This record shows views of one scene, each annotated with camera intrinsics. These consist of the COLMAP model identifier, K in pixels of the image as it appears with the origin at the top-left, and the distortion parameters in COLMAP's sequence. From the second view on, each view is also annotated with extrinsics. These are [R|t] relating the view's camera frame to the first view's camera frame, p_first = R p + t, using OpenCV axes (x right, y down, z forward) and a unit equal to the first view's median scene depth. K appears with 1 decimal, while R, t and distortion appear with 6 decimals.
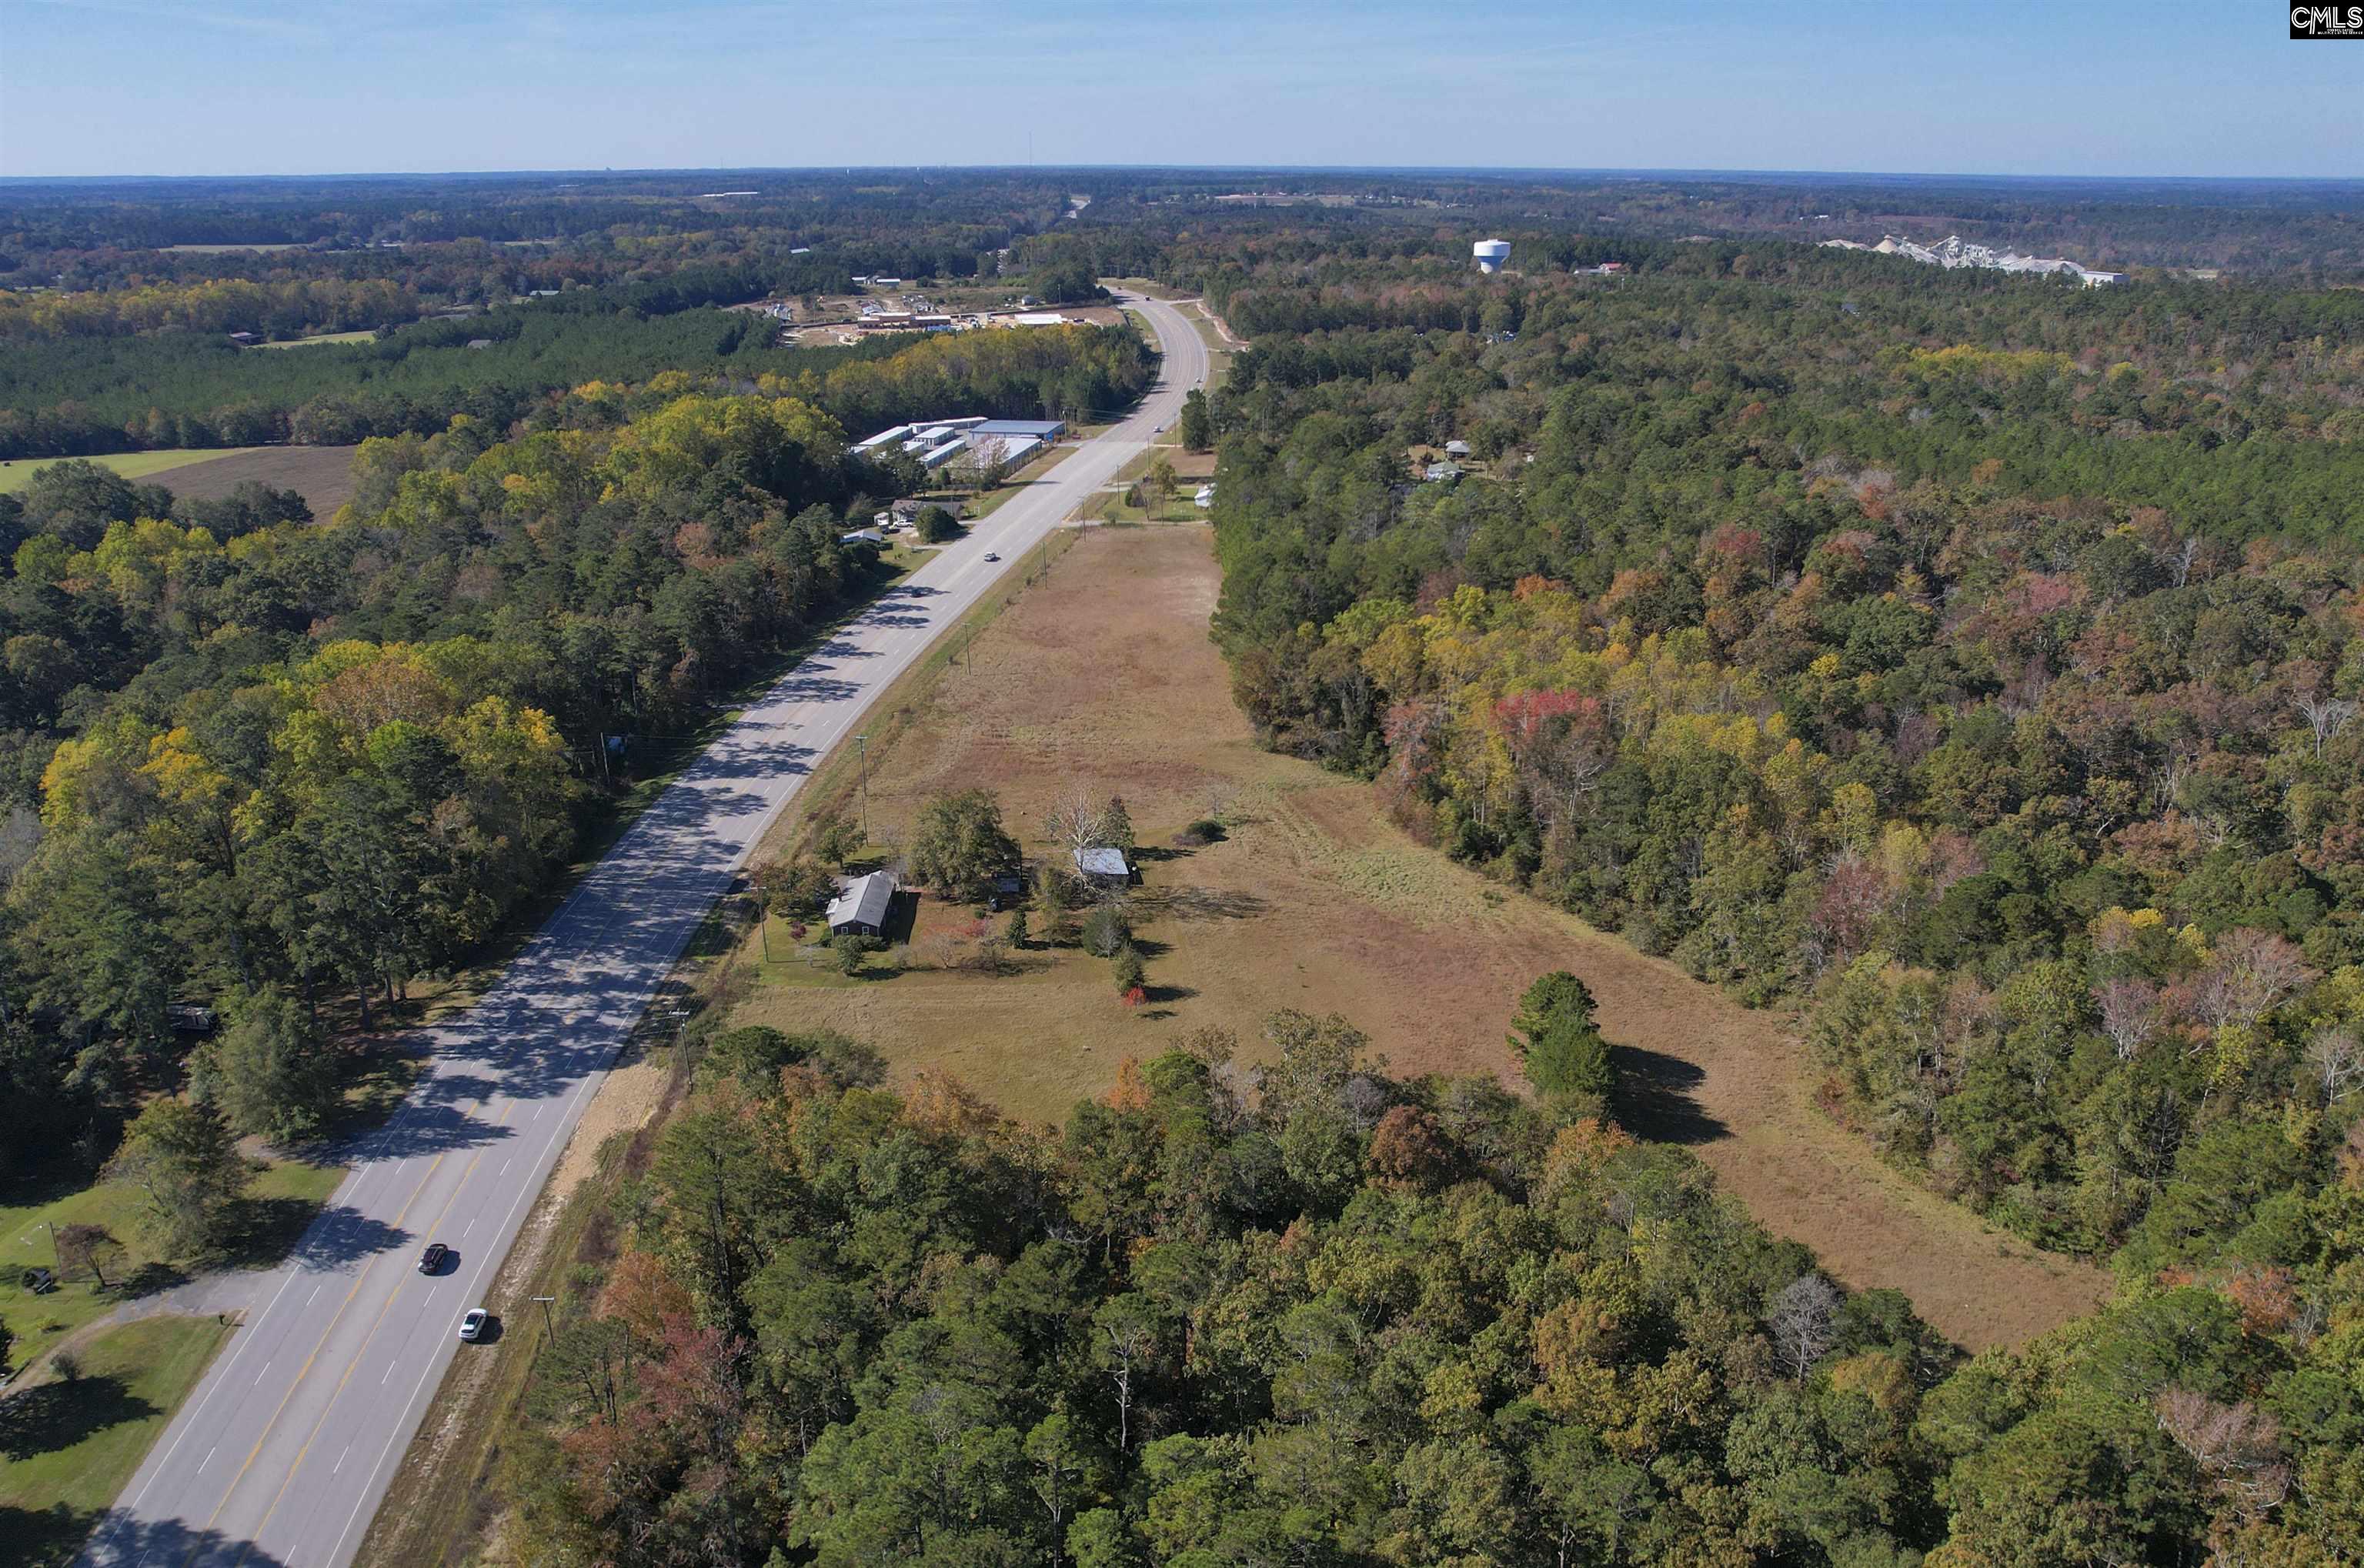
lens RADIAL K [[1813.8, 0, 1189.5], [0, 1813.8, 748.7], [0, 0, 1]] dist [-0.051655, 0.014355]
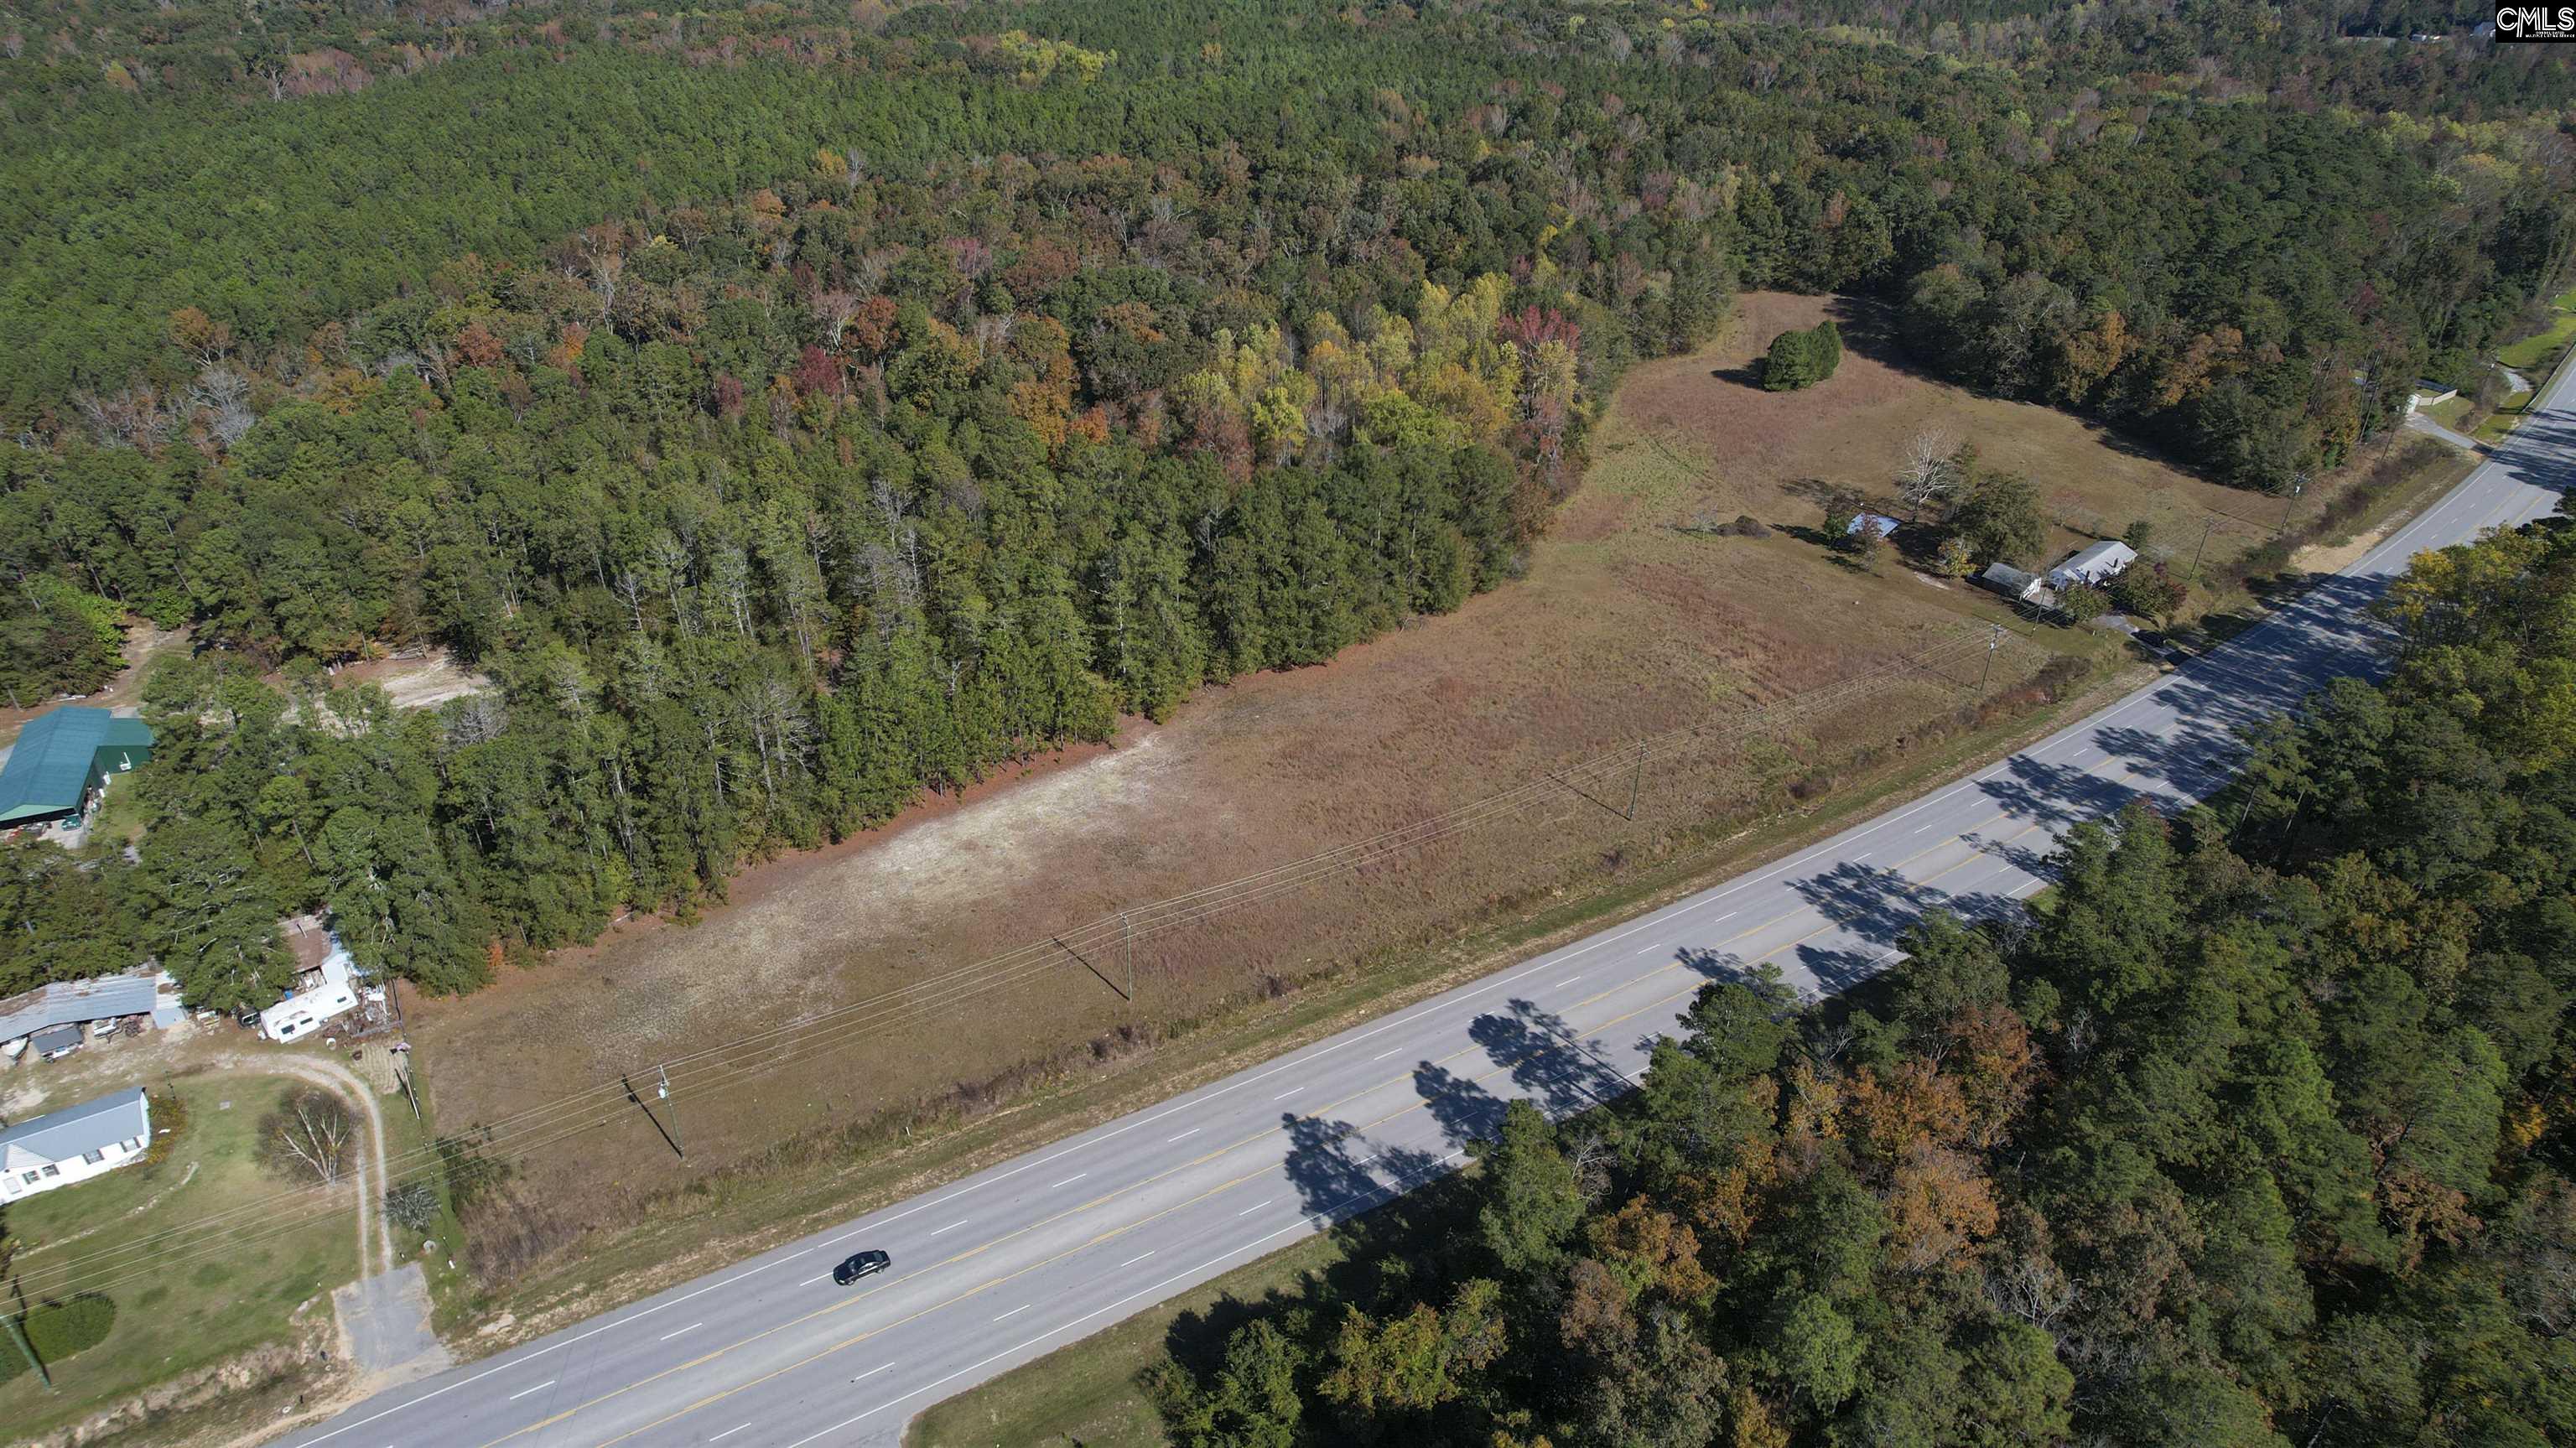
lens RADIAL K [[1661.5, 0, 1303.2], [0, 1661.5, 687.8], [0, 0, 1]] dist [-0.064201, 0.045793]
pose [[-0.651494, -0.375775, 0.659052, -0.475735], [0.231515, 0.728798, 0.644402, -0.546152], [-0.722466, 0.572405, -0.387810, 1.511068]]
